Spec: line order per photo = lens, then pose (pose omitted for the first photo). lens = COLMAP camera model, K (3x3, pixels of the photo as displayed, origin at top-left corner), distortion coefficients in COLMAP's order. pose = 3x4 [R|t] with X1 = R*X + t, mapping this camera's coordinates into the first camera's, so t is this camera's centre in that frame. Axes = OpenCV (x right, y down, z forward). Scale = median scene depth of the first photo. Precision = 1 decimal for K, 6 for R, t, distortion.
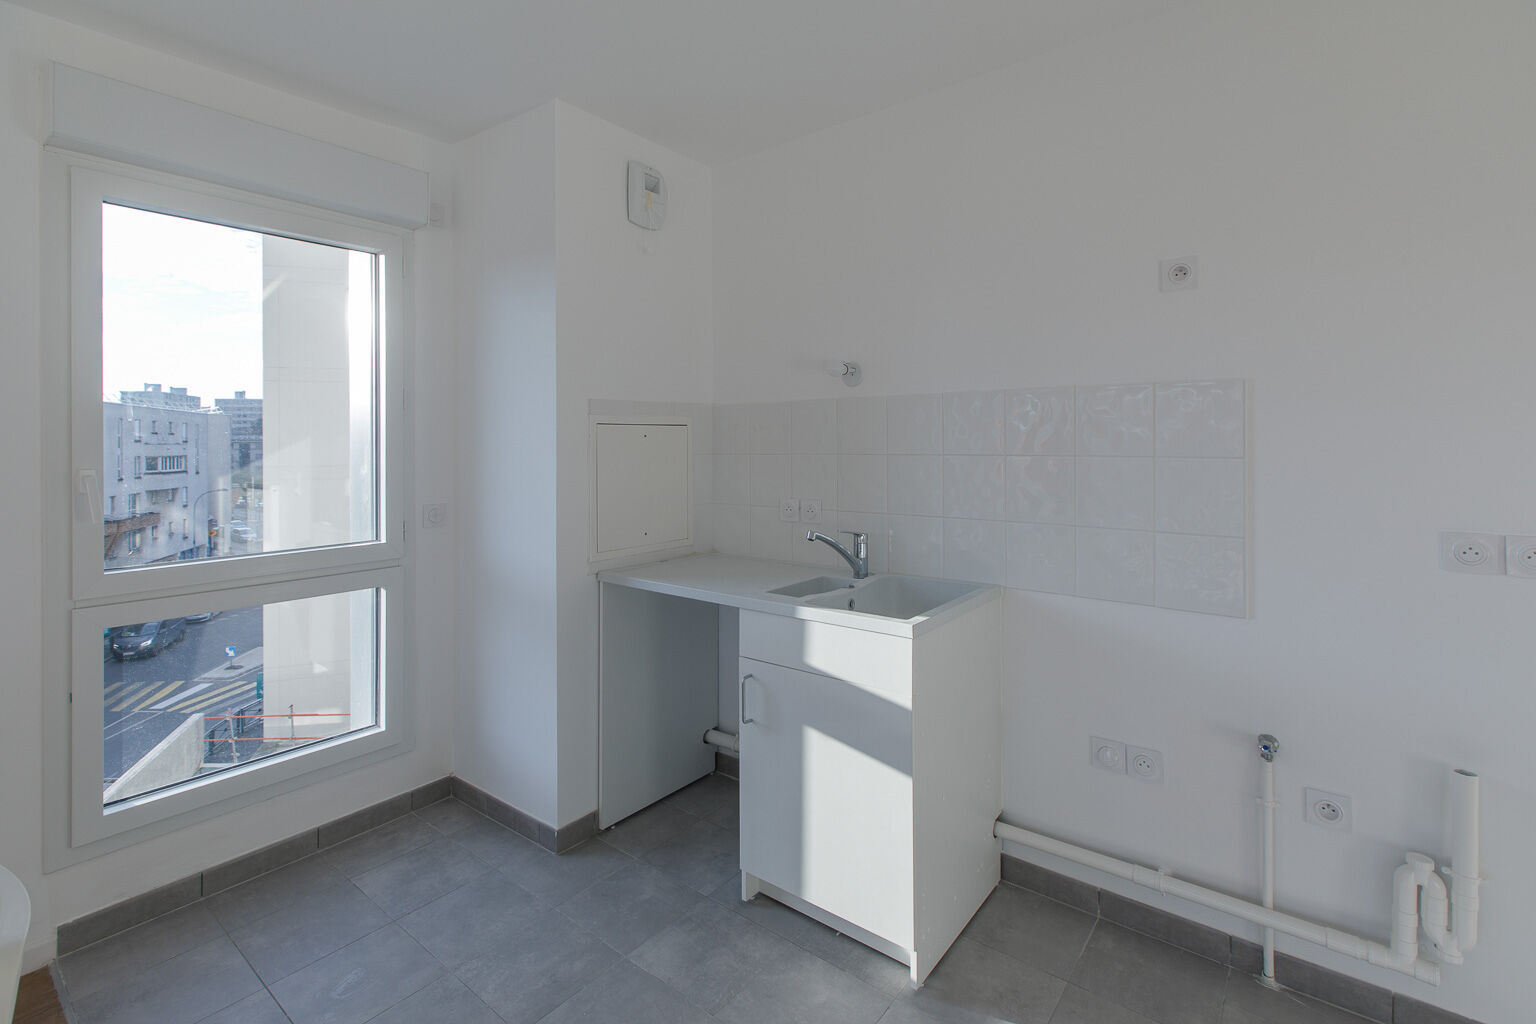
lens RADIAL K [[707.1, 0, 769.1], [0, 707.1, 442.1], [0, 0, 1]] dist [-0.000517, 0.000271]
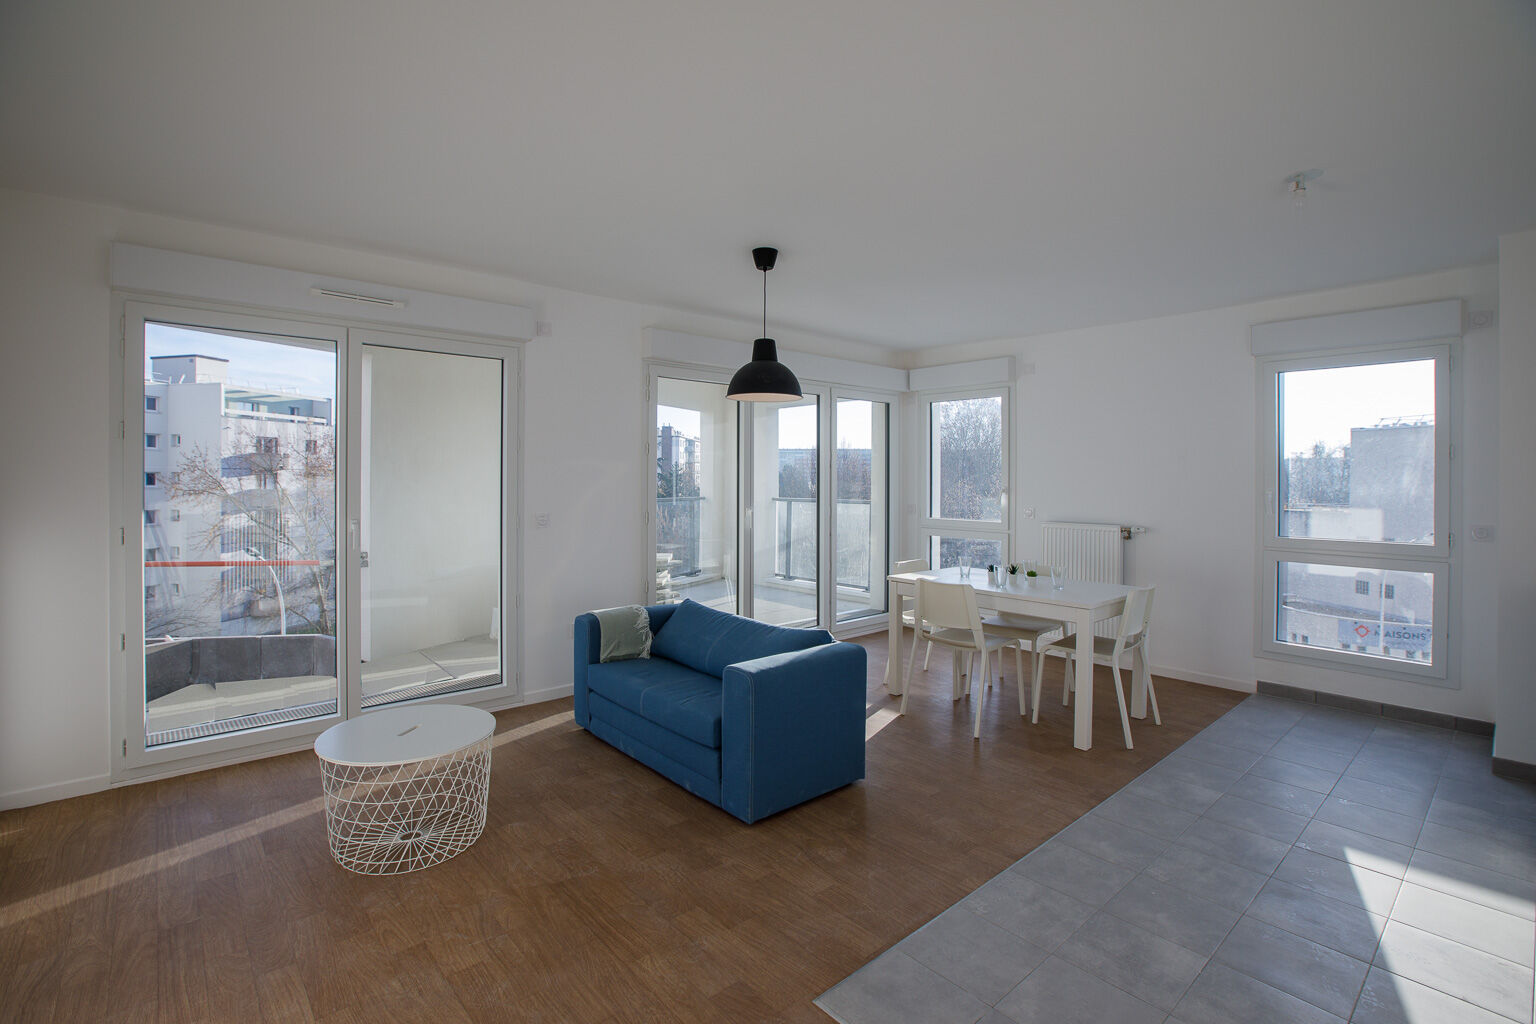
lens RADIAL K [[707.2, 0, 764.8], [0, 707.2, 485.3], [0, 0, 1]] dist [-0.019745, -0.000003]
pose [[-0.178291, 0.010432, -0.983923, 1.491858], [-0.004194, 0.999927, 0.011362, -0.001465], [0.983969, 0.006152, -0.178234, -0.217756]]
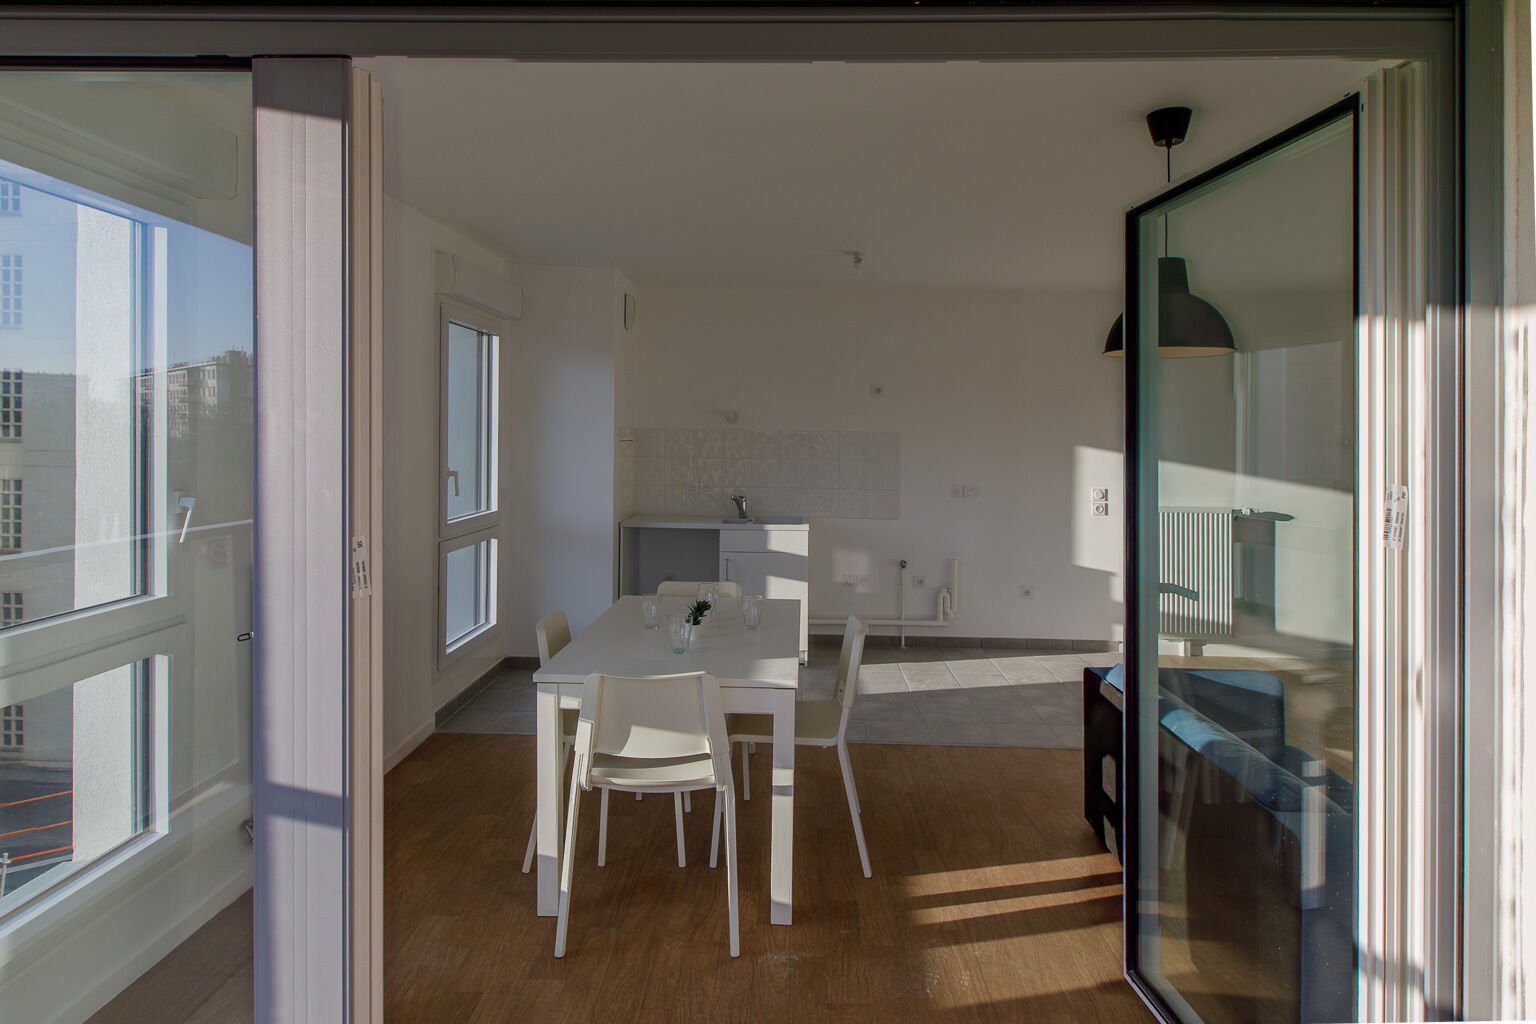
lens RADIAL K [[823.8, 0, 766.2], [0, 823.8, 416.8], [0, 0, 1]] dist [0.000403, 0.000132]
pose [[0.815528, 0.028901, 0.577995, -1.440722], [-0.019955, 0.999563, -0.021824, -0.062643], [-0.578373, 0.006264, 0.815748, -1.187817]]
